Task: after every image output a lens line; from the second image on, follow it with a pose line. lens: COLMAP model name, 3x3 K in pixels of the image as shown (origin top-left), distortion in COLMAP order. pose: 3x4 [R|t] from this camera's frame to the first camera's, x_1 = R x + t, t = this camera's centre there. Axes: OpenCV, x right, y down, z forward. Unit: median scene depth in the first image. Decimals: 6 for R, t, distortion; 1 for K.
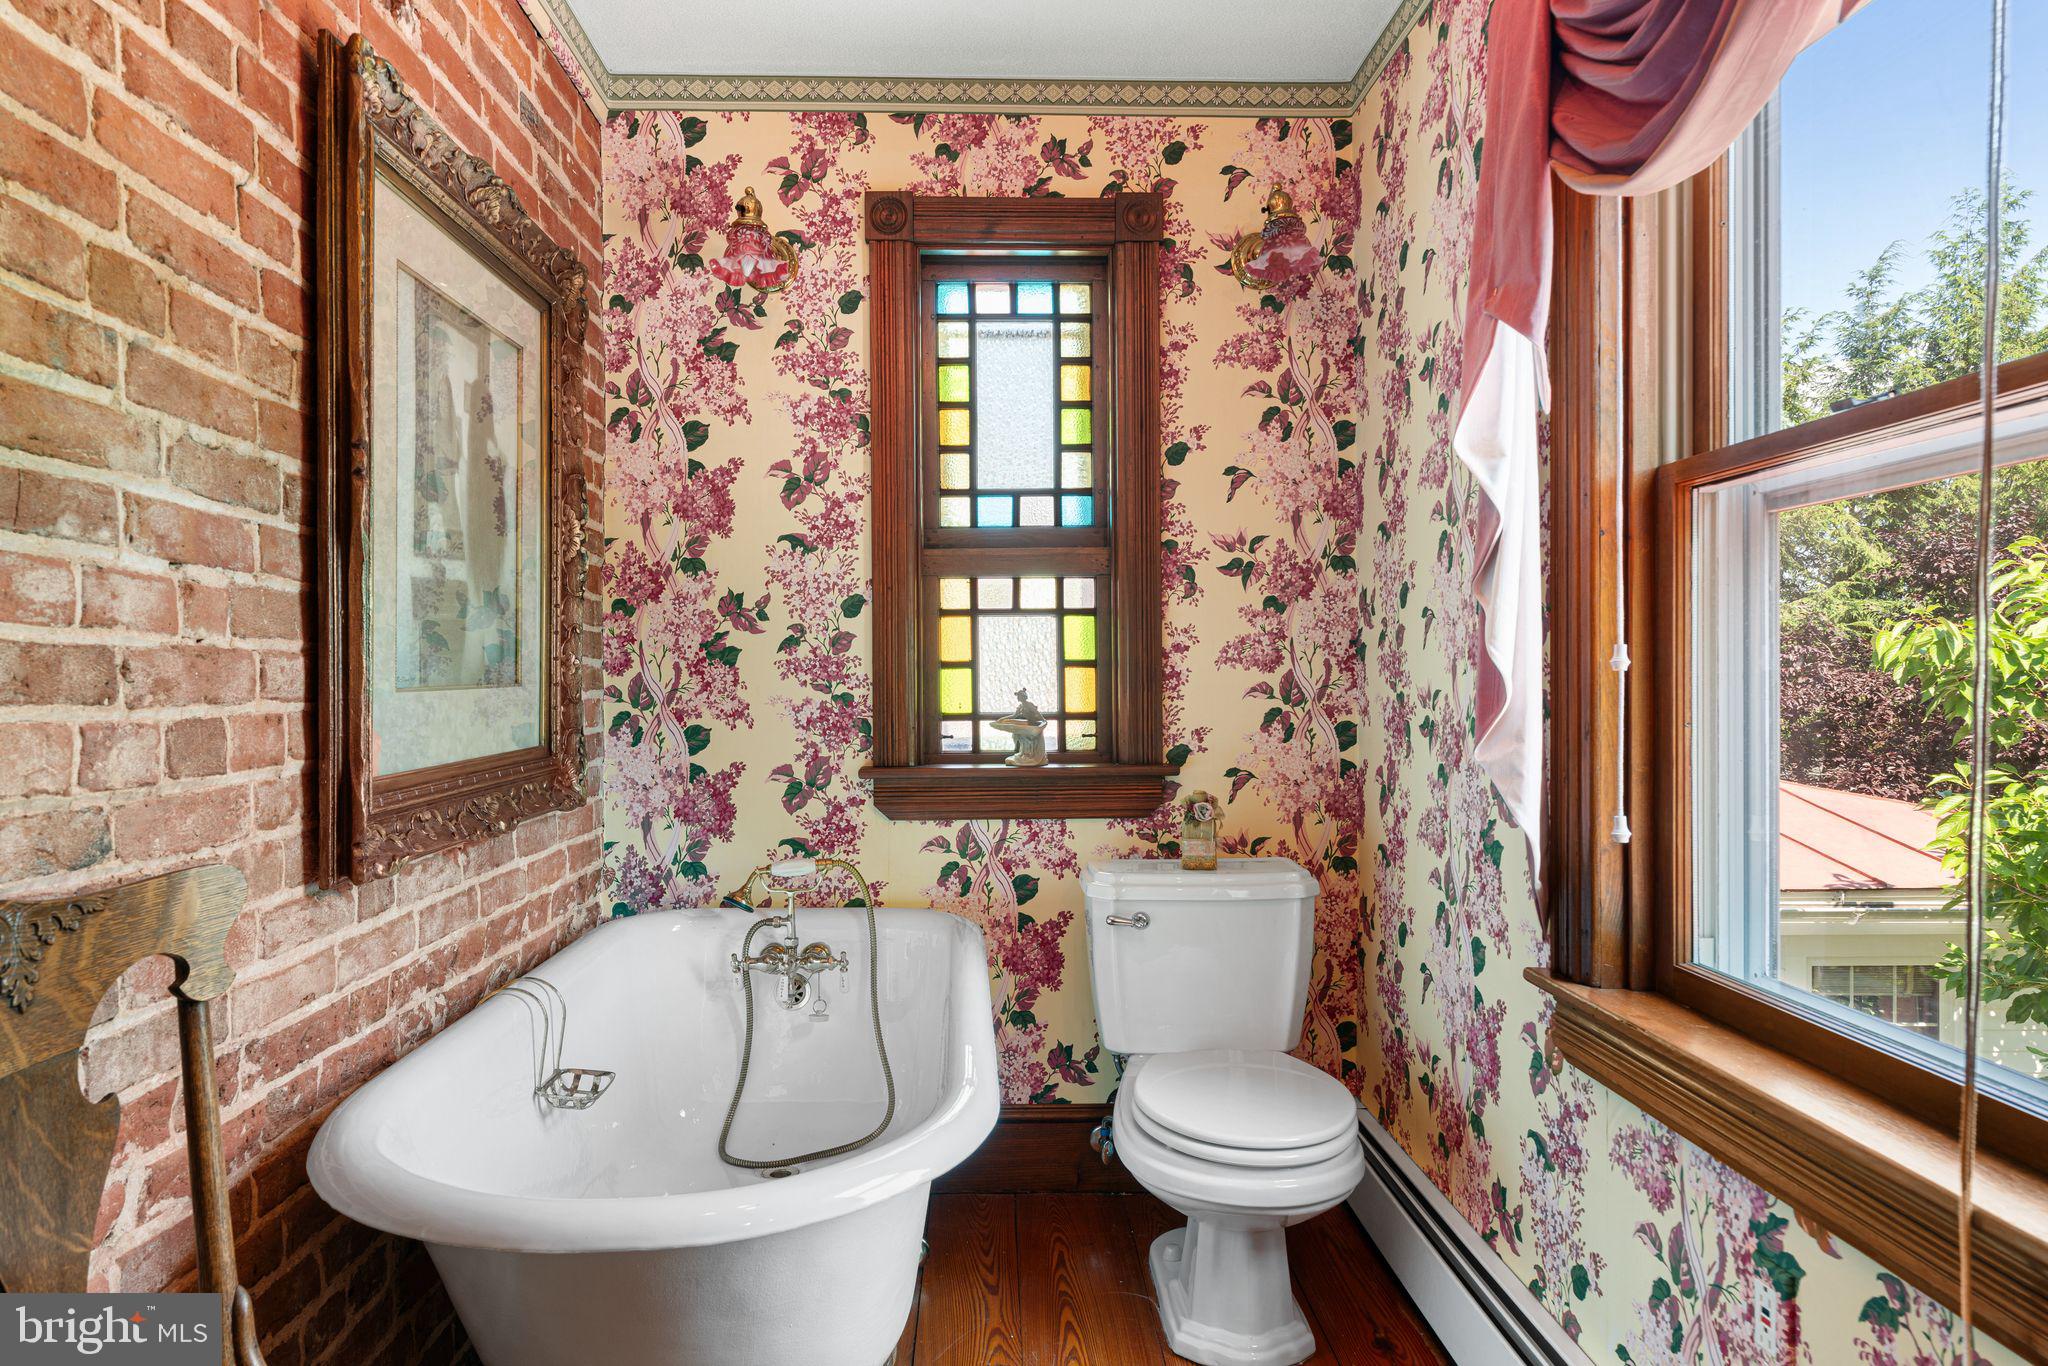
lens RADIAL K [[1266.3, 0, 1018.3], [0, 1266.3, 673.2], [0, 0, 1]] dist [-0.005962, 0.008804]
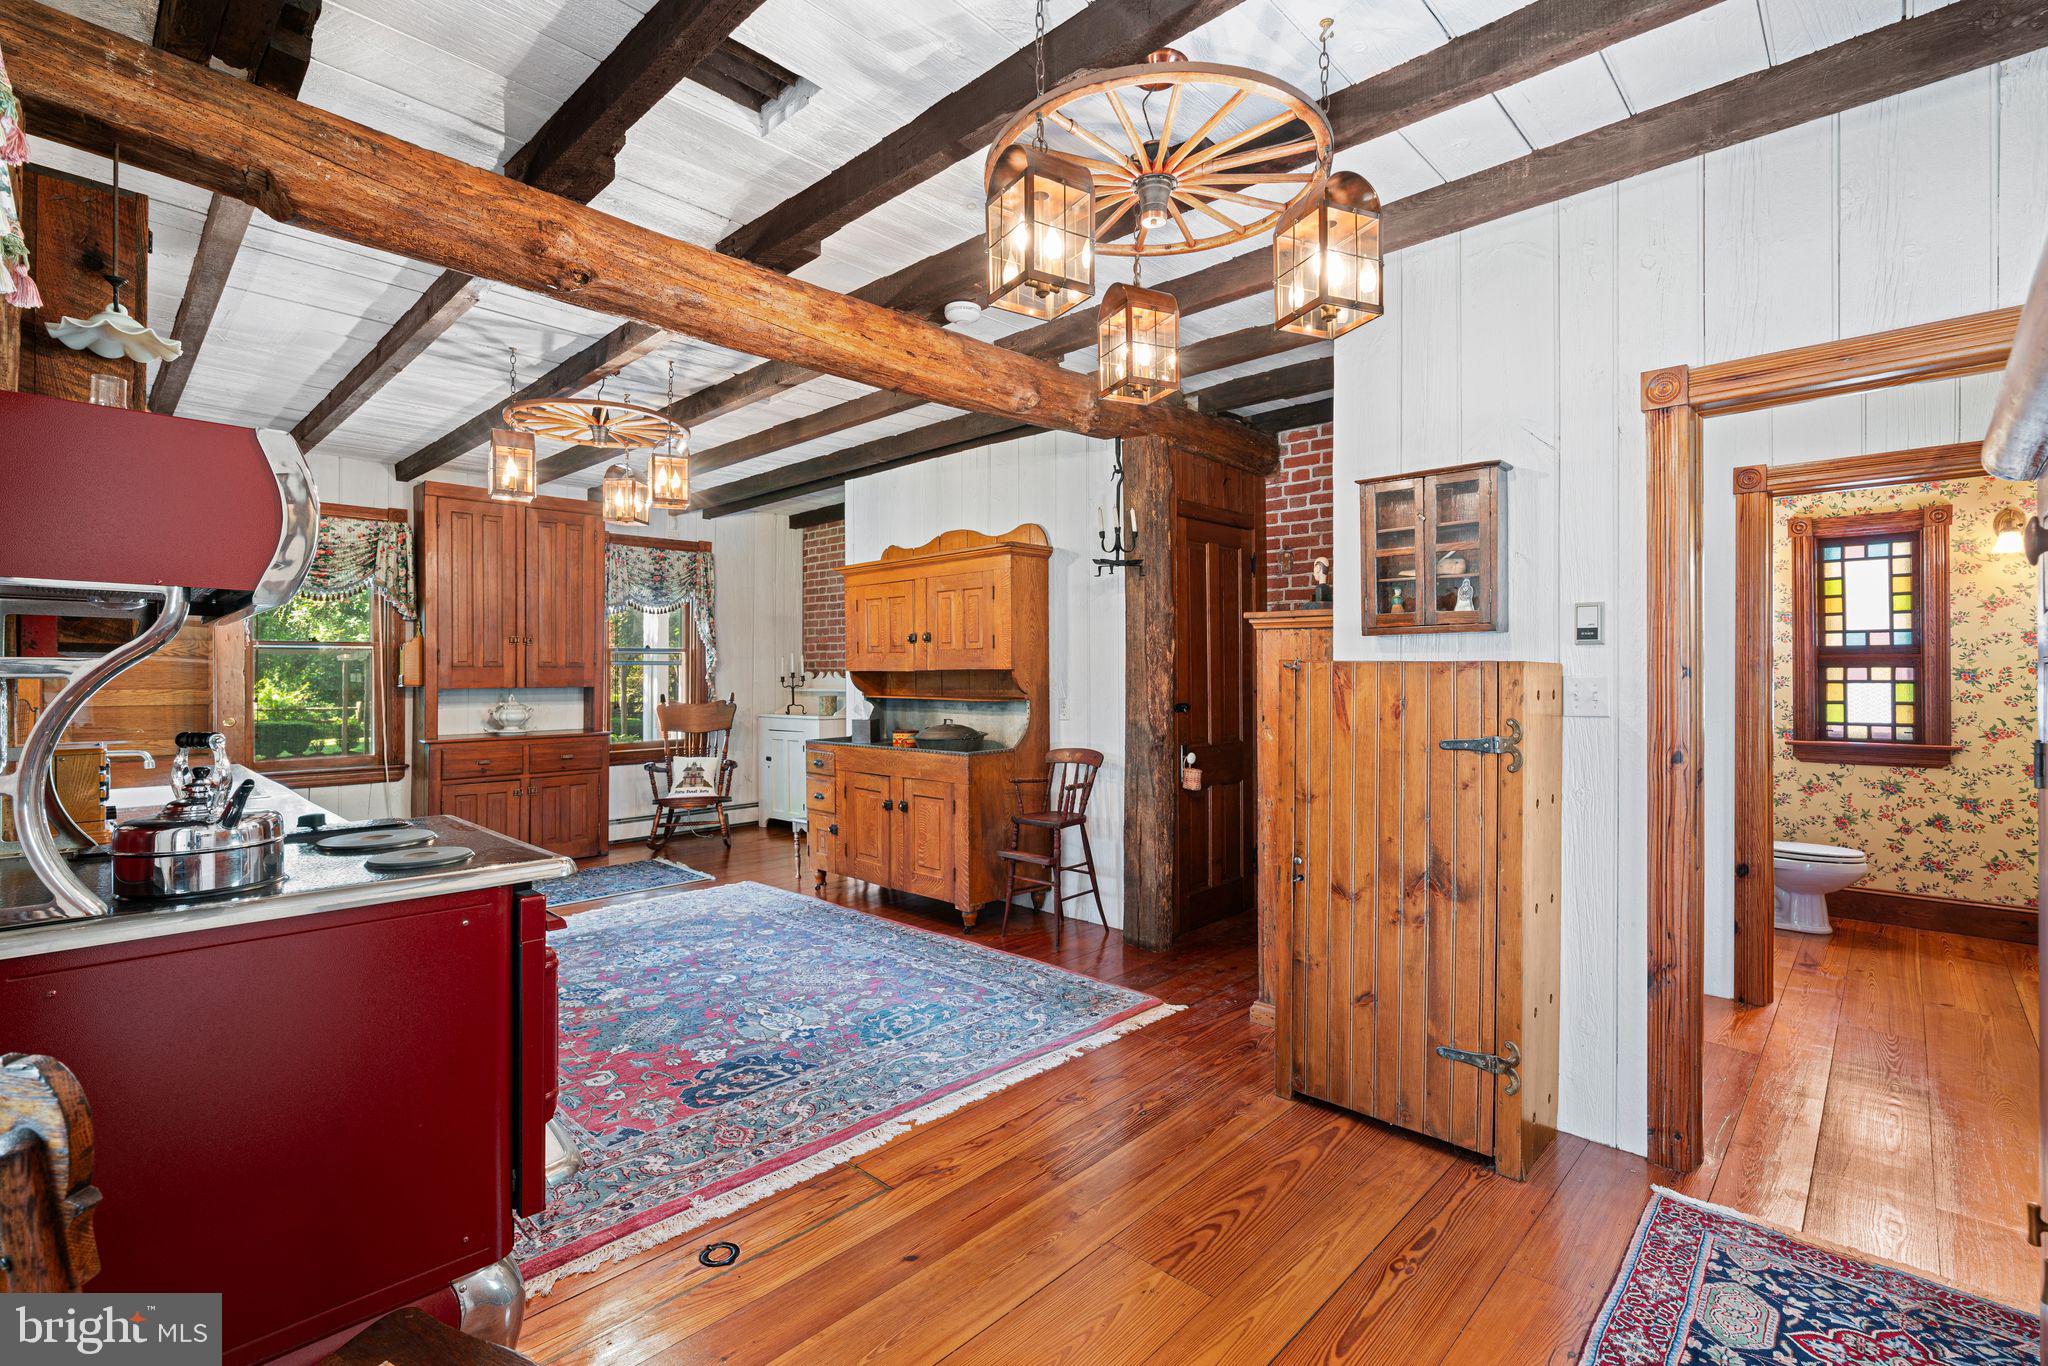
lens RADIAL K [[916.8, 0, 1019.8], [0, 916.8, 663.8], [0, 0, 1]] dist [-0.015793, 0.002972]
pose [[0.715501, -0.000778, -0.698611, 0.049627], [0.000277, 1.000000, -0.000830, -0.082730], [0.698611, 0.000401, 0.715501, -1.403726]]
